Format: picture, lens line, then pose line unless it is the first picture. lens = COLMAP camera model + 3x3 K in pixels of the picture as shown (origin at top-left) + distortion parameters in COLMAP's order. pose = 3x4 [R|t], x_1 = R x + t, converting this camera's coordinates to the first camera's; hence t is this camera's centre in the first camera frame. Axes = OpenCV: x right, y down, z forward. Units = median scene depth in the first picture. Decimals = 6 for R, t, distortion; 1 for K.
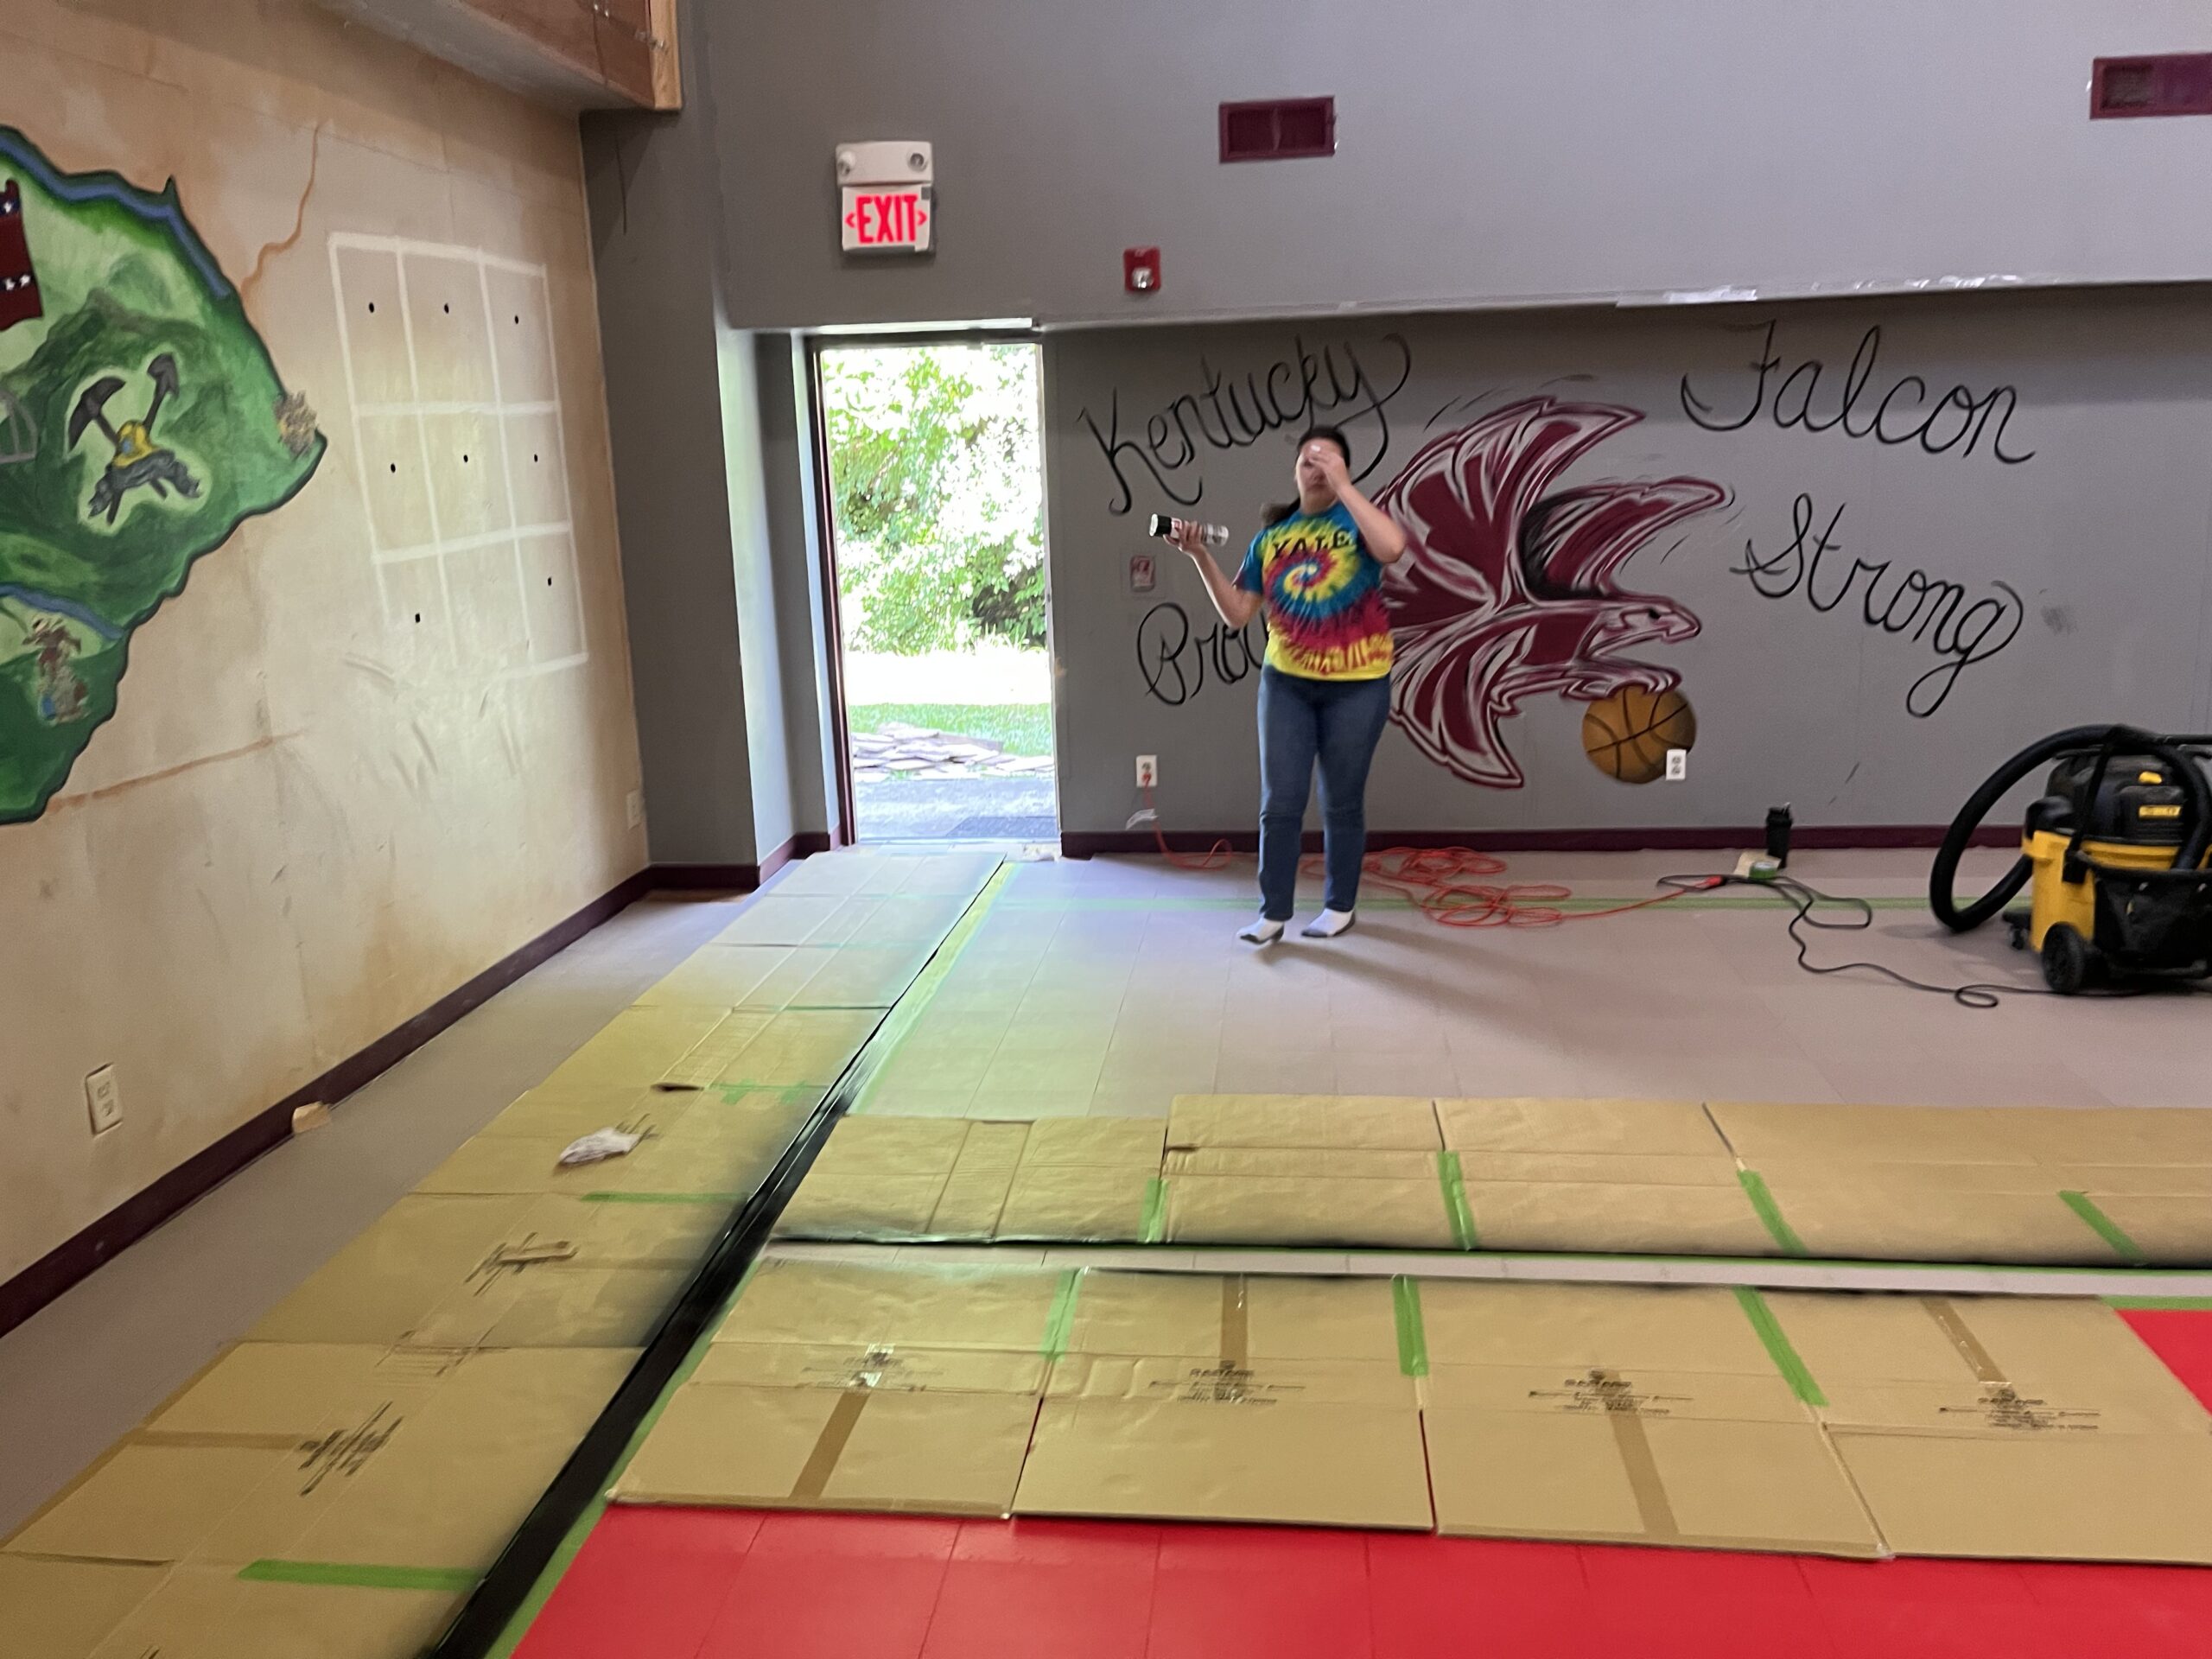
lens RADIAL K [[1720.7, 0, 1138.5], [0, 1720.7, 797.0], [0, 0, 1]] dist [0.078152, -0.082203]
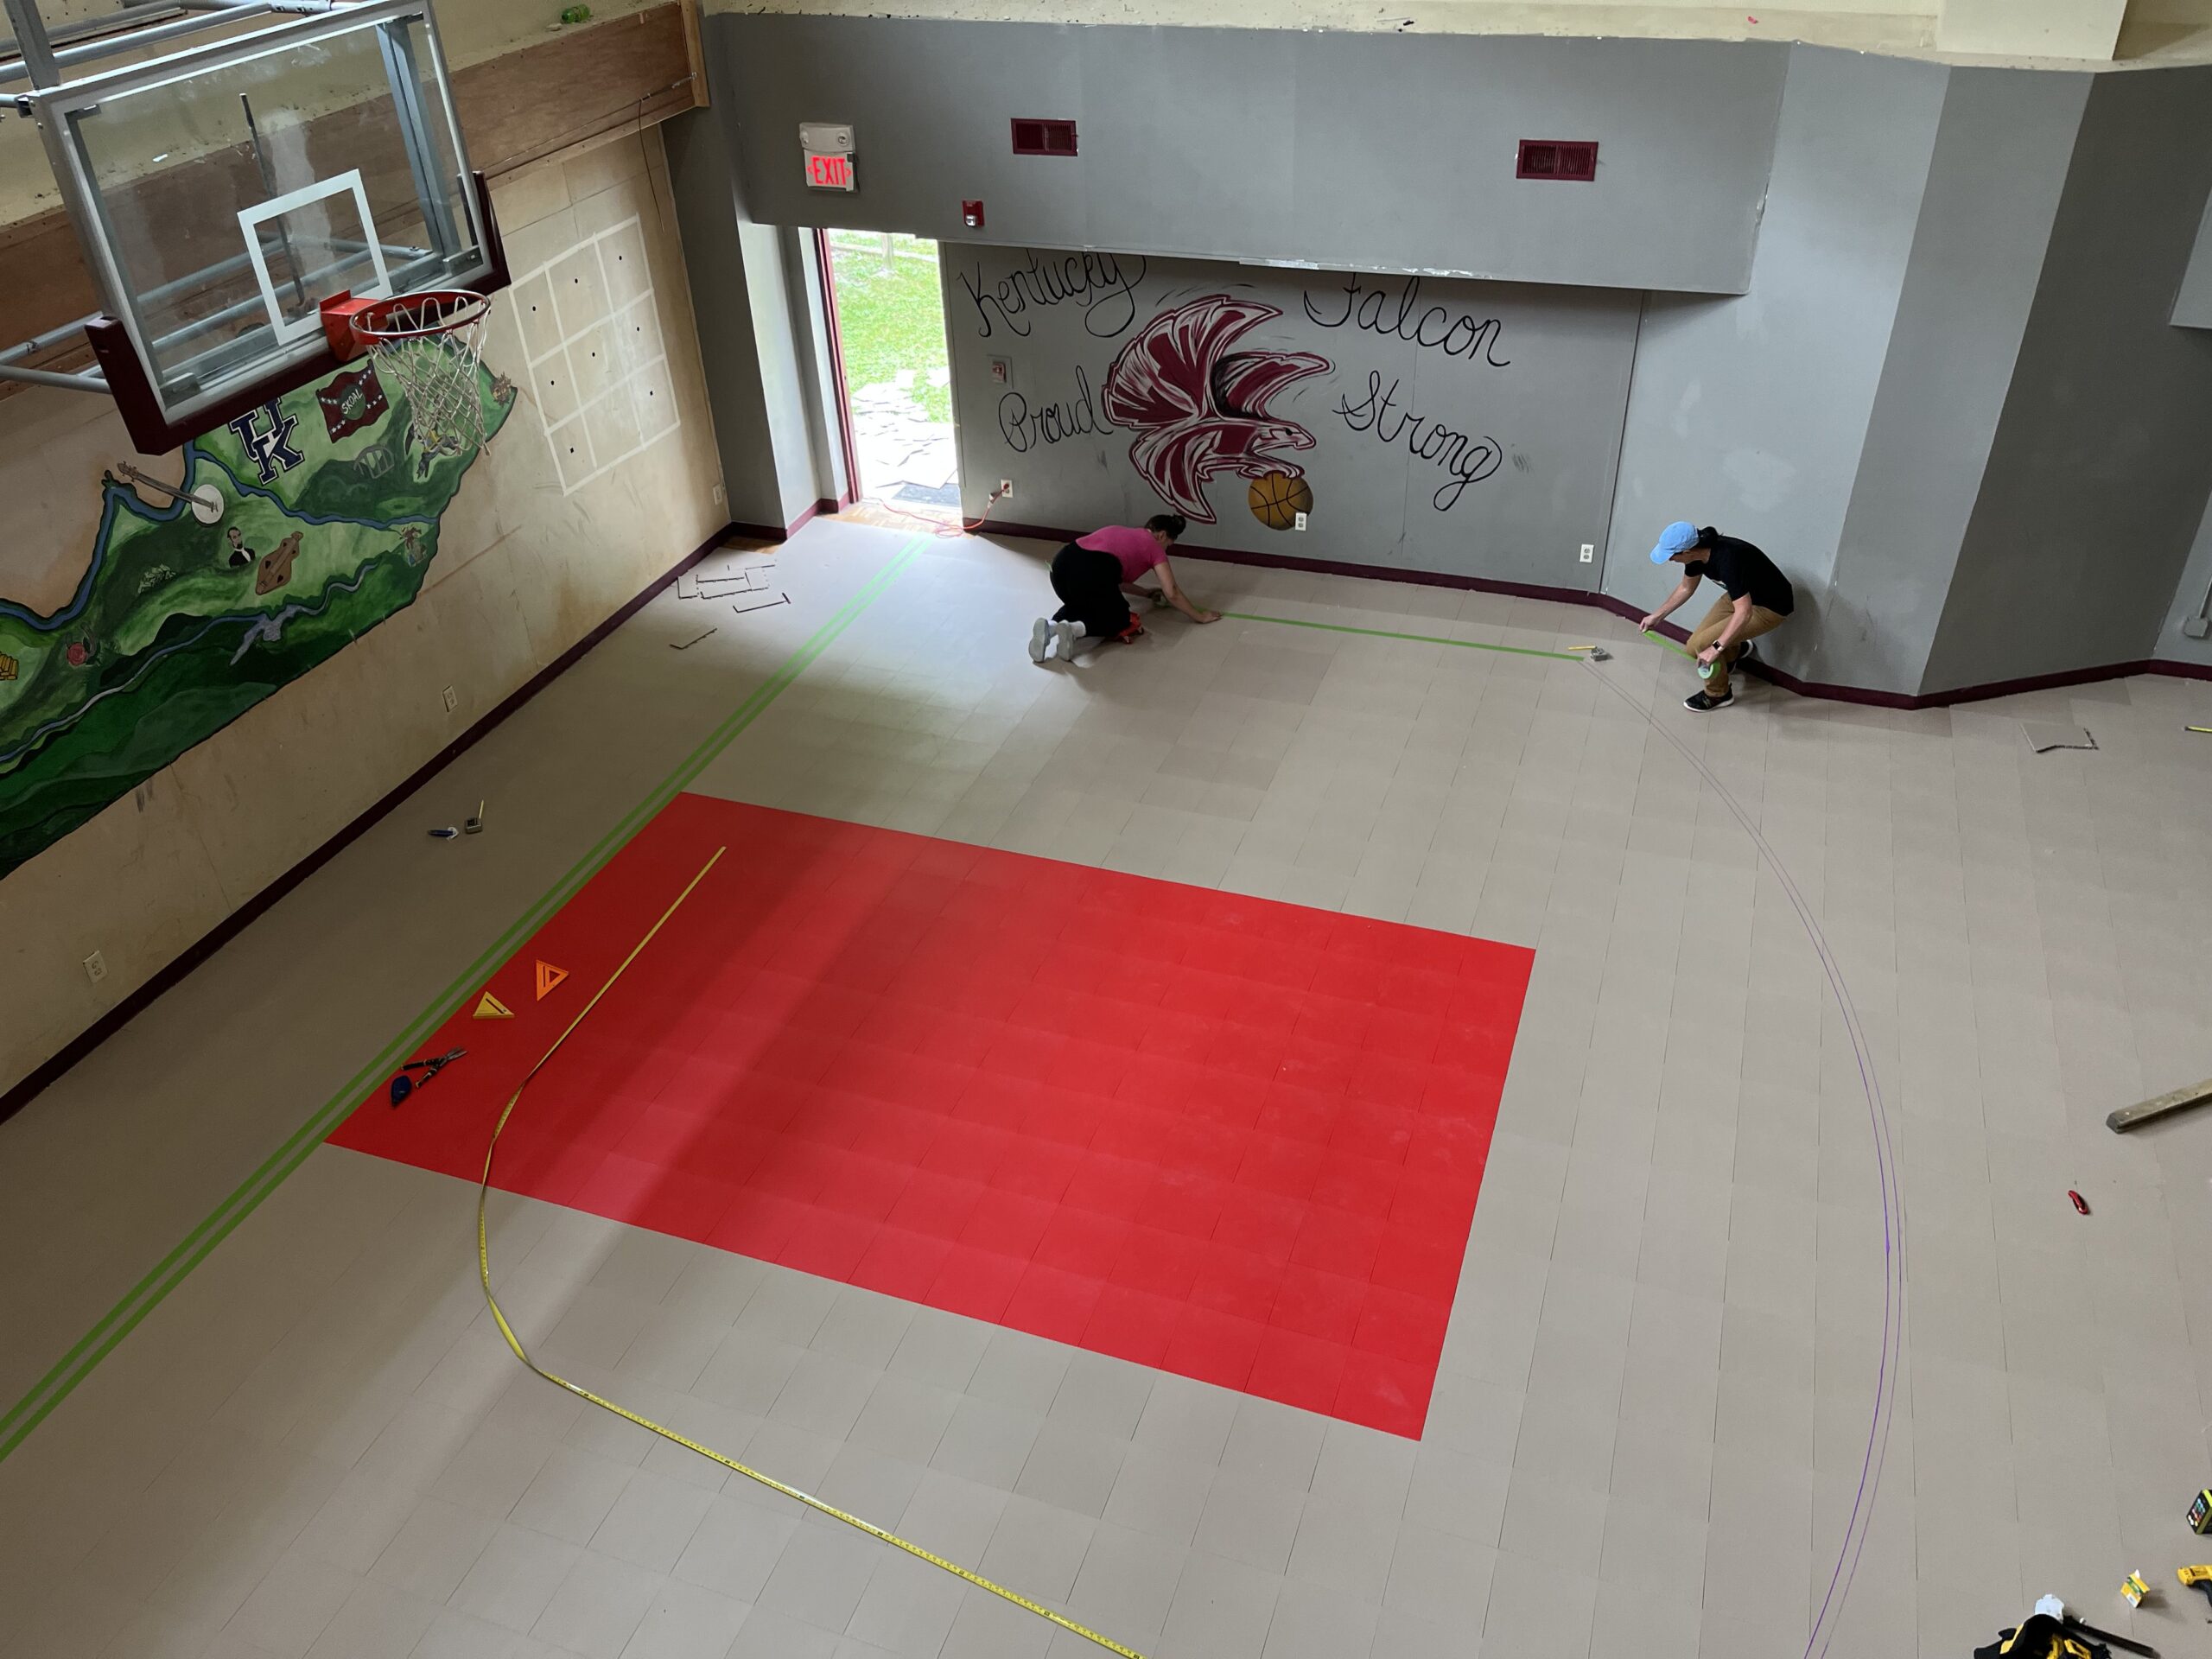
lens RADIAL K [[1720.7, 0, 1105.0], [0, 1720.7, 853.0], [0, 0, 1]] dist [0.078152, -0.082203]
pose [[0.967856, 0.139912, -0.208997, 0.566037], [-0.042576, 0.910135, 0.412119, -0.440882], [0.247876, -0.389973, 0.886836, -0.701493]]
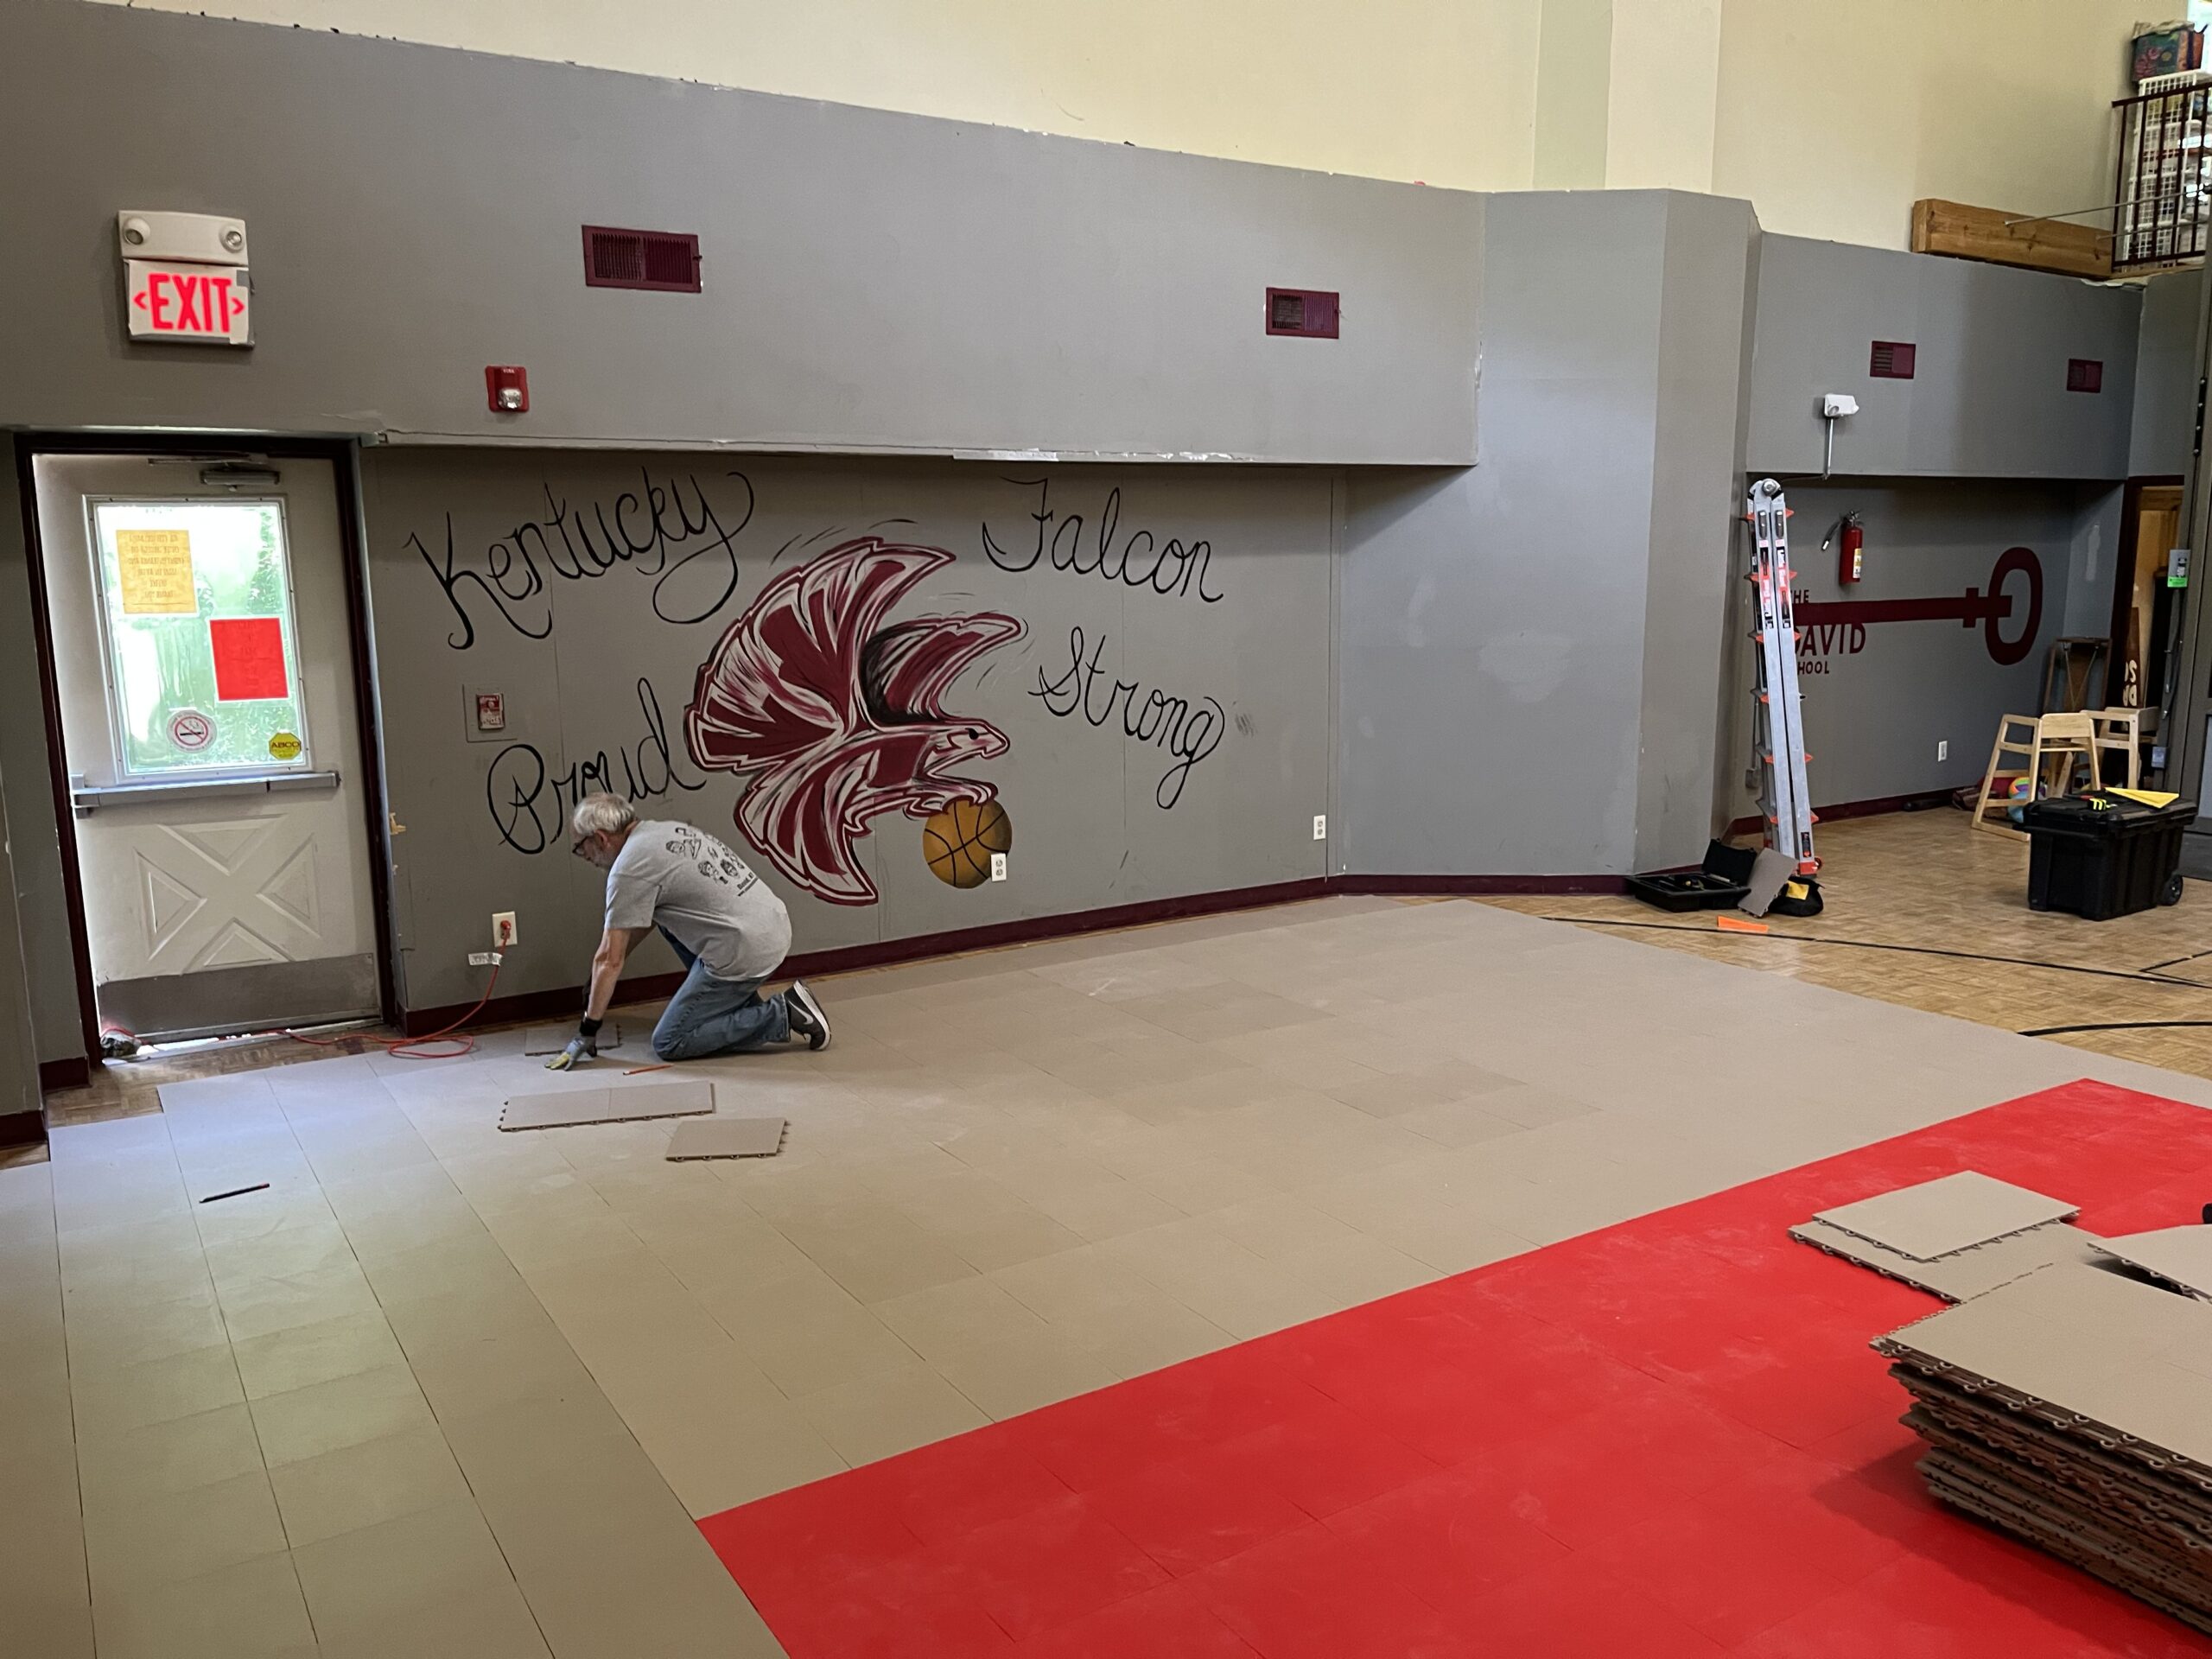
lens RADIAL K [[1720.7, 0, 1128.8], [0, 1720.7, 864.8], [0, 0, 1]] dist [0.078152, -0.082203]
pose [[0.782577, -0.091908, 0.615732, -0.338046], [0.115812, 0.993271, 0.001068, -0.012313], [-0.611687, 0.070473, 0.787955, 0.076258]]
